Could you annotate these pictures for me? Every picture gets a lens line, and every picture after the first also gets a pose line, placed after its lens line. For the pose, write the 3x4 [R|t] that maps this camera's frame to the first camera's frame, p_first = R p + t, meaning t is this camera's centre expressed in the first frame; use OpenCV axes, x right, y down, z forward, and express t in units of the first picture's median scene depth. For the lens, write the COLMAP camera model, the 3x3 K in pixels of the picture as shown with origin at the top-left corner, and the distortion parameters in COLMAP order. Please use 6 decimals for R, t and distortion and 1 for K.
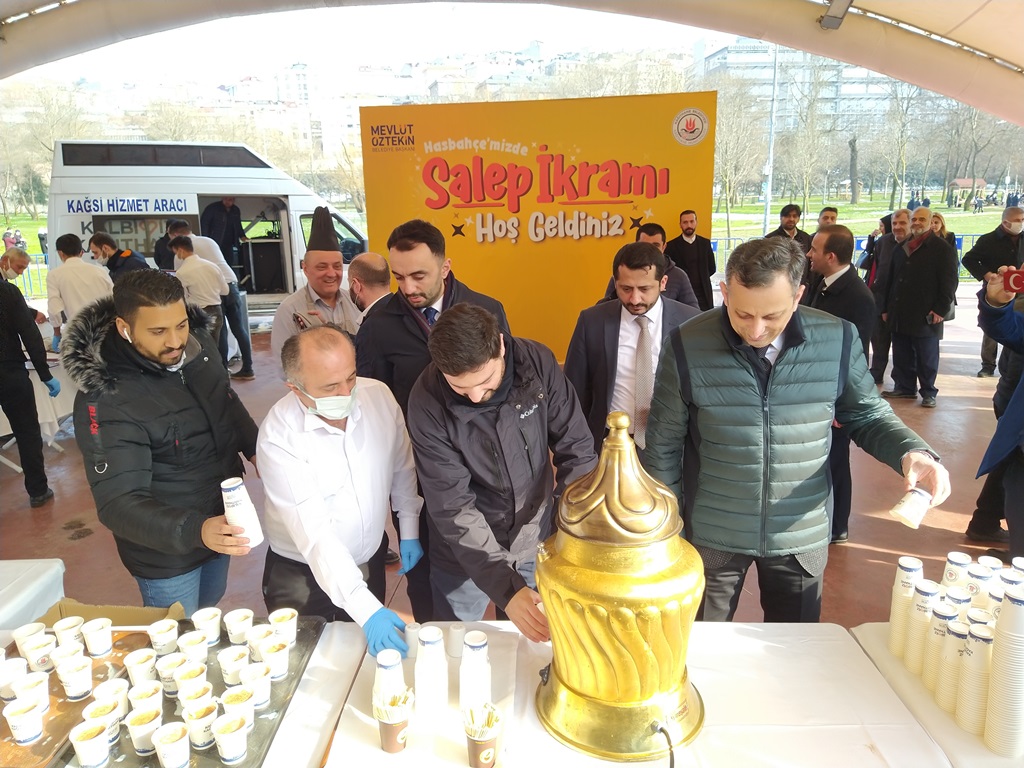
lens RADIAL K [[765.3, 0, 508.4], [0, 765.3, 381.3], [0, 0, 1]] dist [0.073951, -0.116224]
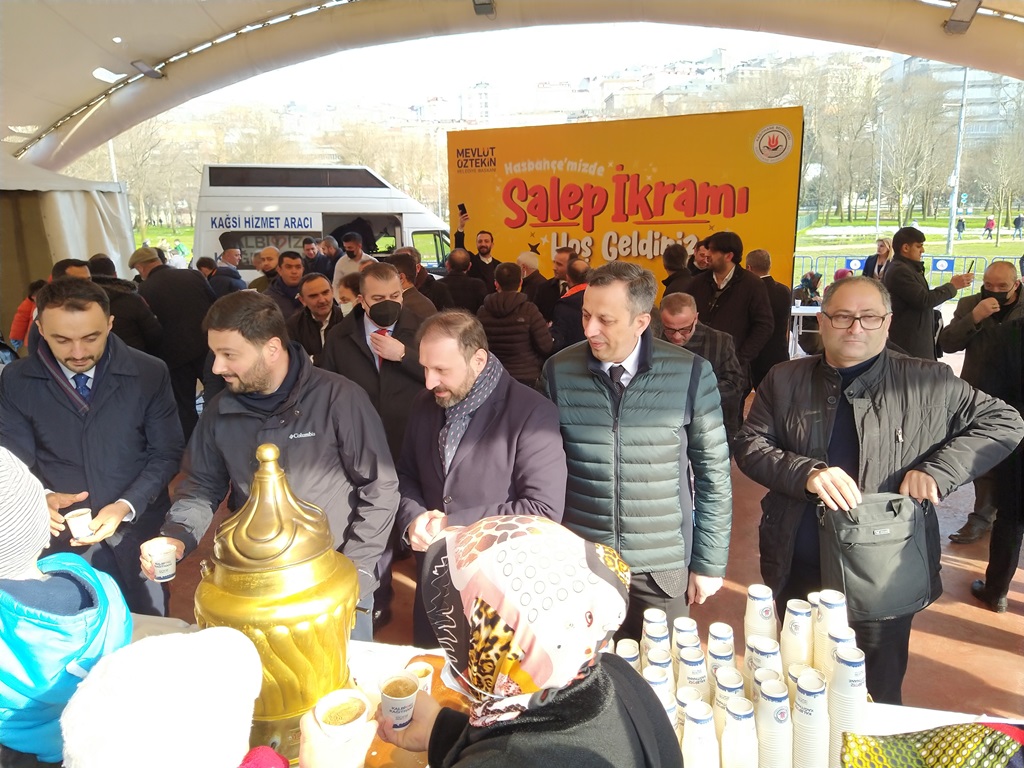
lens RADIAL K [[766.2, 0, 511.8], [0, 766.2, 411.1], [0, 0, 1]] dist [0.073831, -0.094312]
pose [[0.971500, 0.061318, -0.228972, 0.158977], [-0.056768, 0.998038, 0.026411, -0.003615], [0.230142, -0.012660, 0.973075, -0.020522]]
